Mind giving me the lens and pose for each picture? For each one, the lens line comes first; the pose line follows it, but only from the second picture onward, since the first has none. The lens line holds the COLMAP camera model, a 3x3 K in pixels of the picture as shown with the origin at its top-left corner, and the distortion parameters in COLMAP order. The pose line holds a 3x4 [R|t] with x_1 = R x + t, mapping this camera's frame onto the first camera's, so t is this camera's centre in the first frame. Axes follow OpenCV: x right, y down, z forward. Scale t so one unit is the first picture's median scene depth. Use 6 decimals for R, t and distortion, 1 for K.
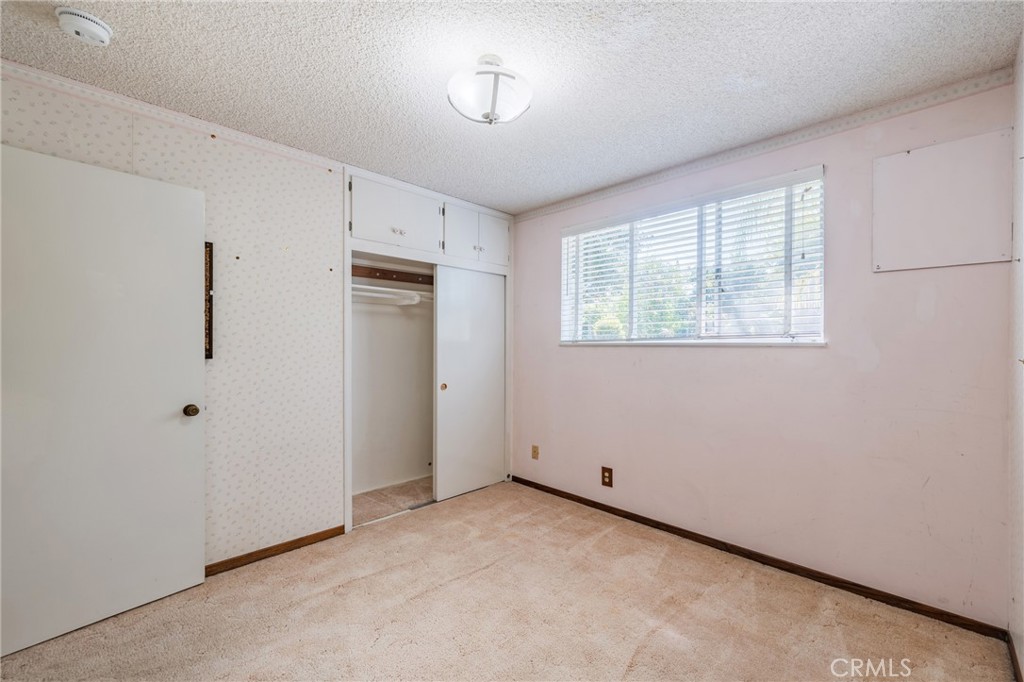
lens RADIAL K [[418.9, 0, 492.5], [0, 418.9, 336.0], [0, 0, 1]] dist [-0.000184, -0.000285]
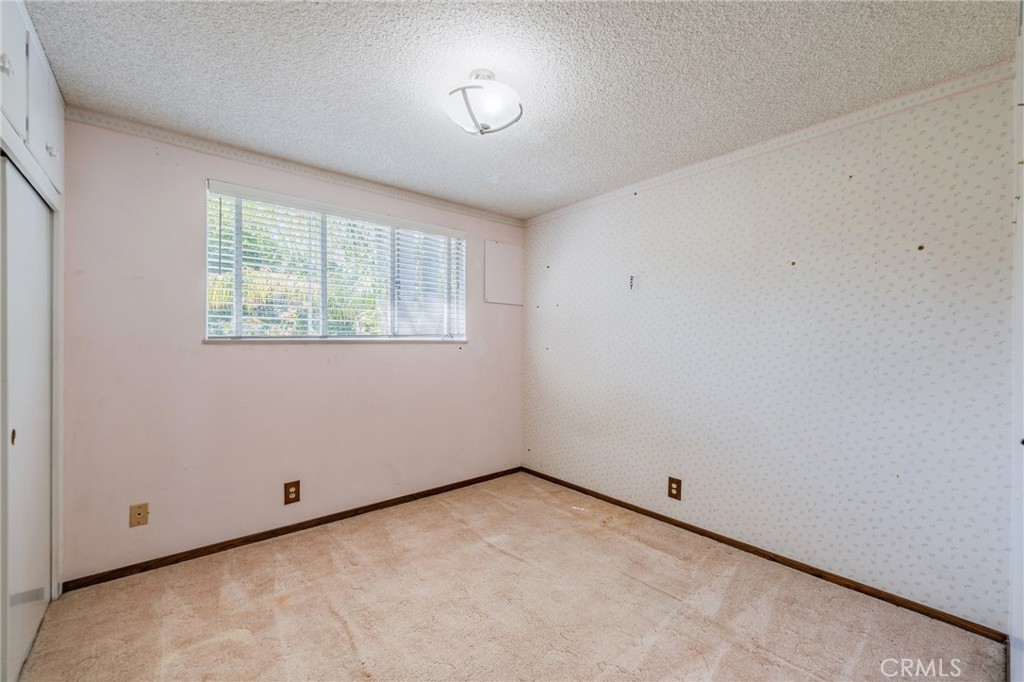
lens RADIAL K [[421.3, 0, 512.3], [0, 421.3, 348.0], [0, 0, 1]] dist [0.000315, -0.000056]
pose [[0.061467, 0.002147, 0.998107, -0.693748], [-0.007257, 0.999972, -0.001704, 0.038678], [-0.998083, -0.007138, 0.061481, 0.586078]]
